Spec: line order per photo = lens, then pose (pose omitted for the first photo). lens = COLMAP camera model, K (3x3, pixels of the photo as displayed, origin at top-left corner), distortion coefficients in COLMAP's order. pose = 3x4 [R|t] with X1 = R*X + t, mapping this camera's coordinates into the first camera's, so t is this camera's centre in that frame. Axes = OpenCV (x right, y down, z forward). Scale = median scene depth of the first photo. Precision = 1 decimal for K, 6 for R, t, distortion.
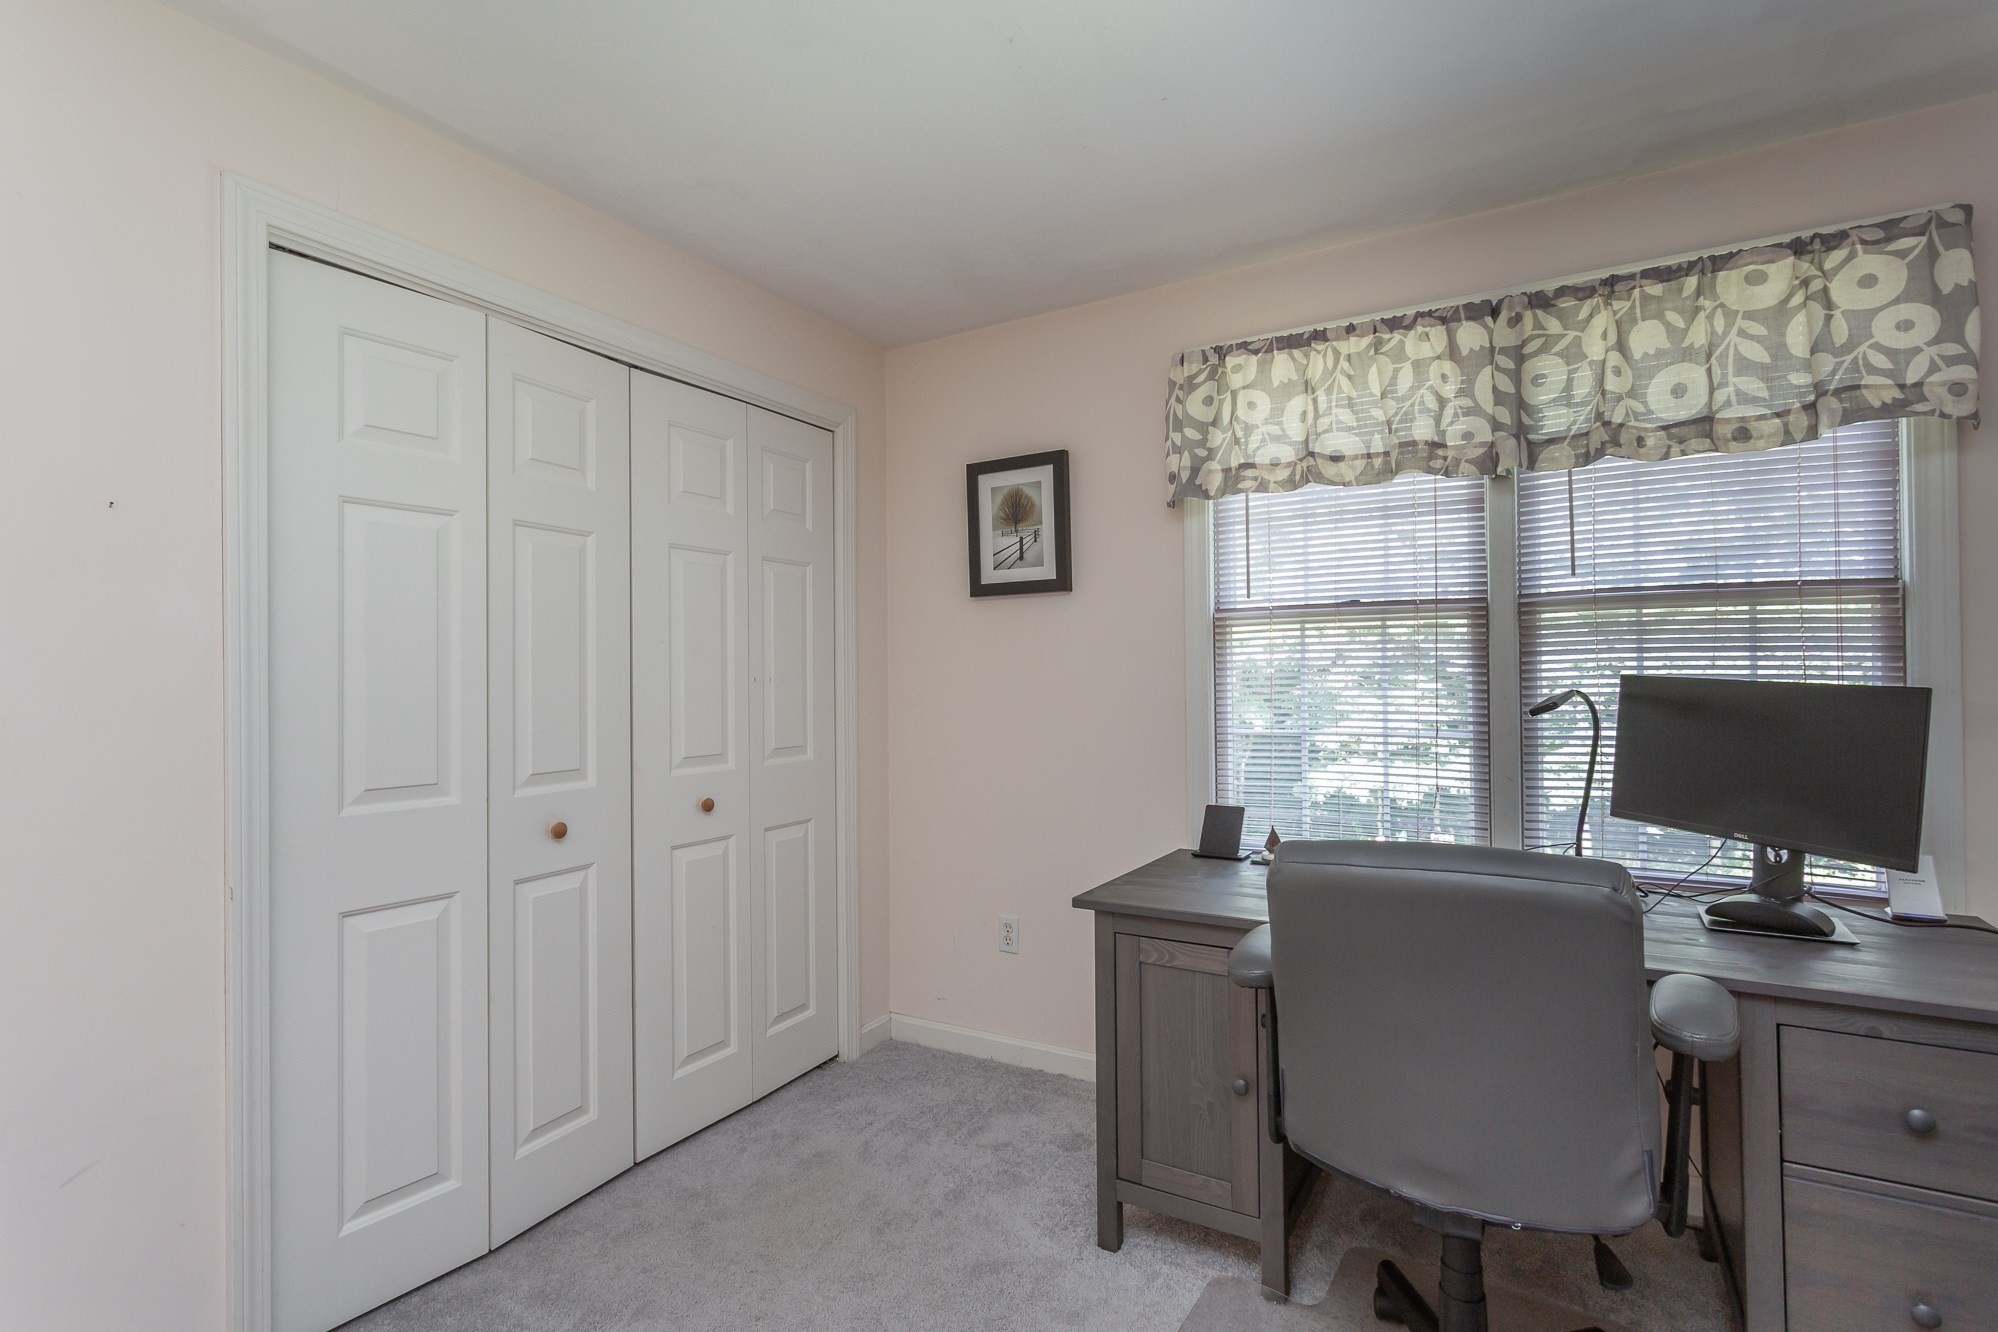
lens RADIAL K [[935.6, 0, 999.0], [0, 935.6, 666.0], [0, 0, 1]] dist [-0.001953, 0.000555]
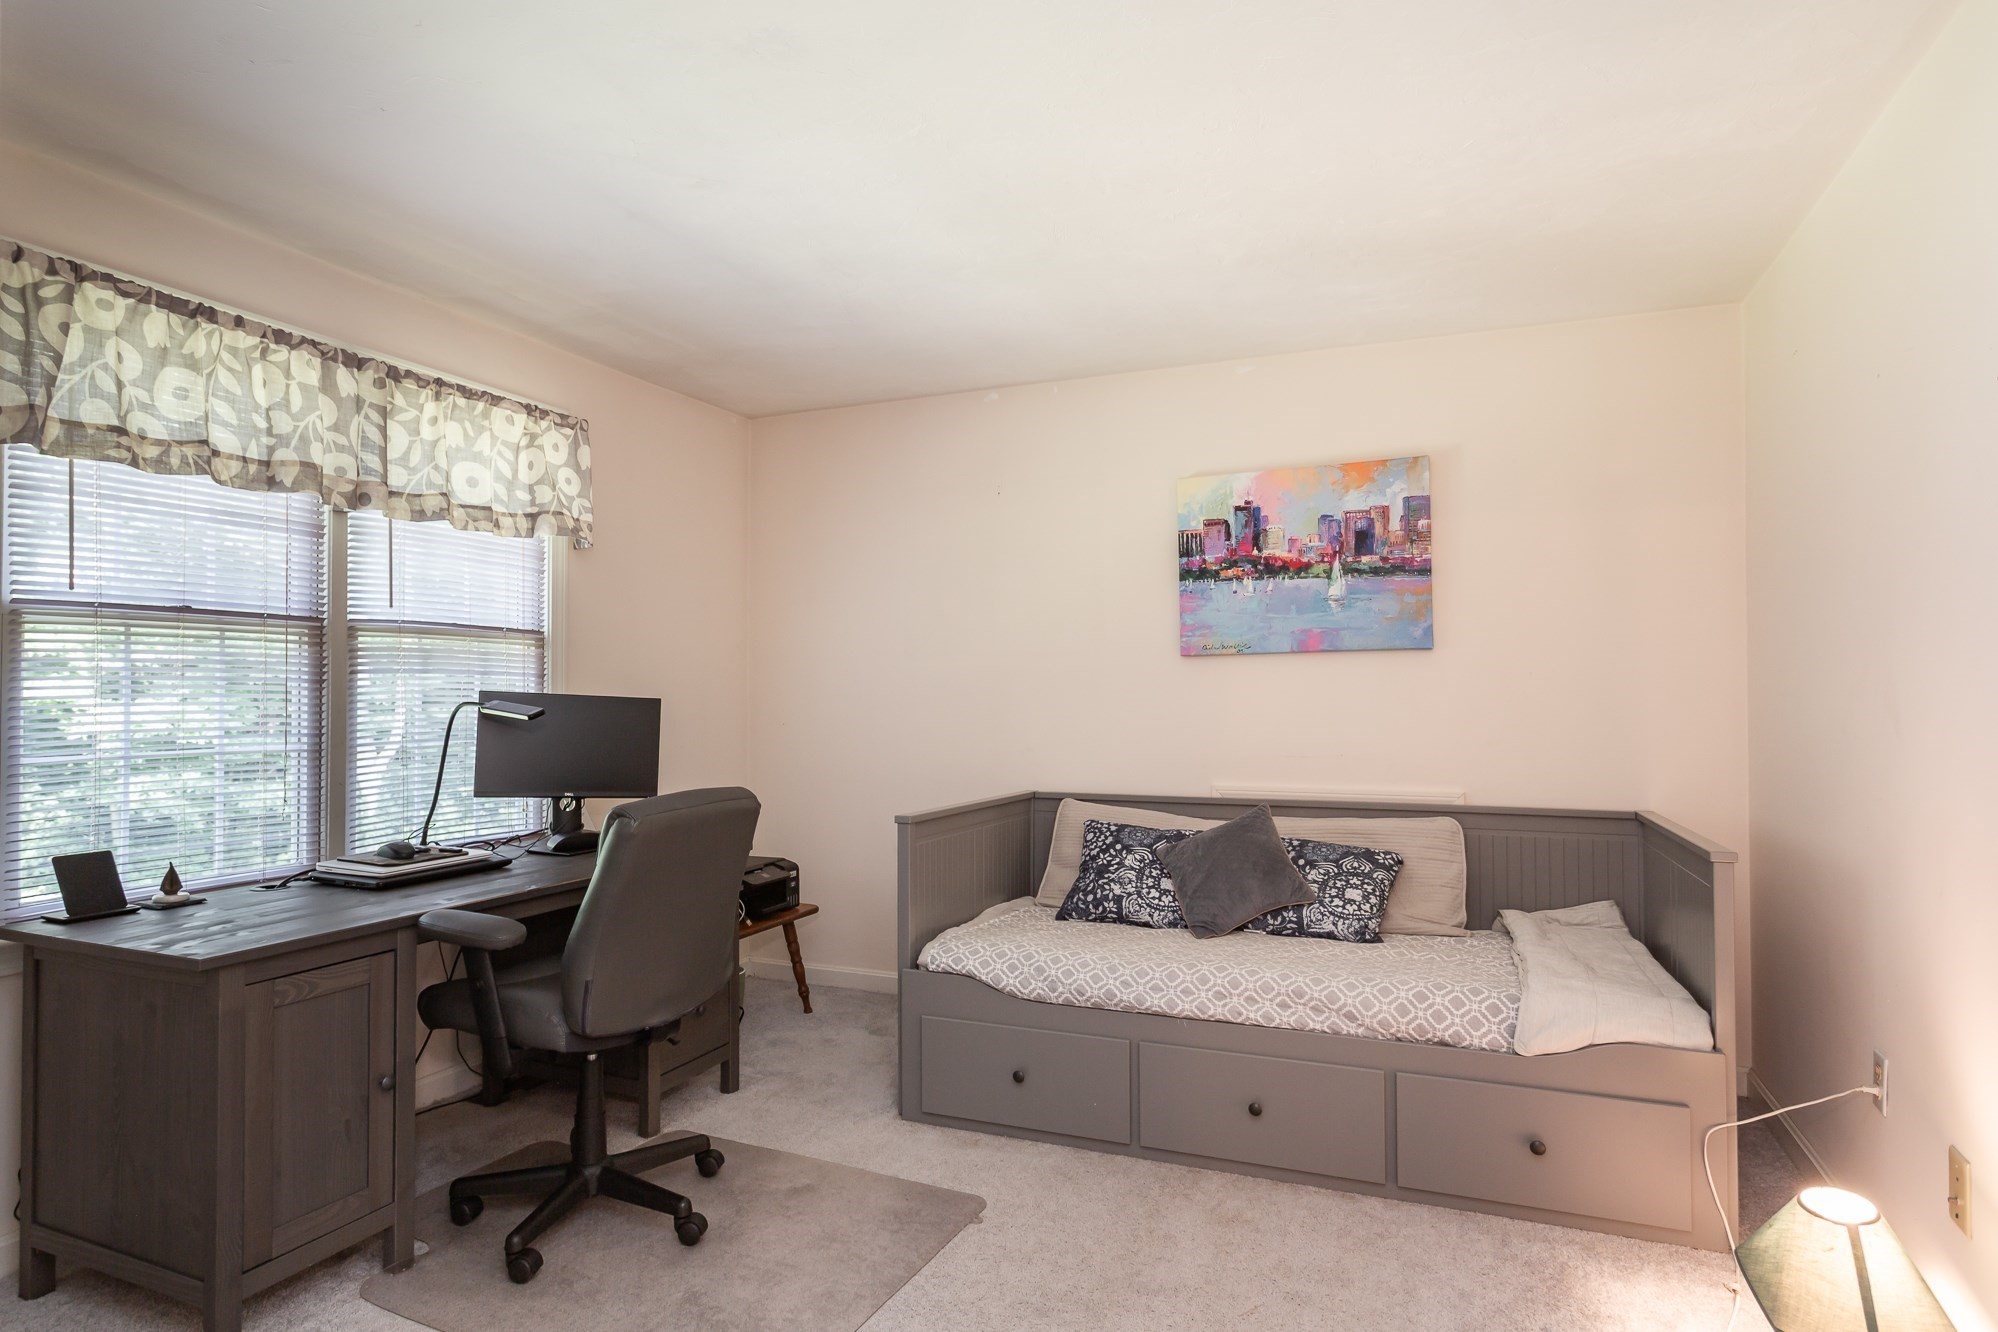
lens RADIAL K [[1172.8, 0, 999.0], [0, 1172.8, 666.0], [0, 0, 1]] dist [0.002895, 0.000049]
pose [[-0.145510, 0.031230, 0.988864, -0.964716], [-0.008294, 0.999428, -0.032784, 0.020564], [-0.989322, -0.012972, -0.145168, 0.440278]]
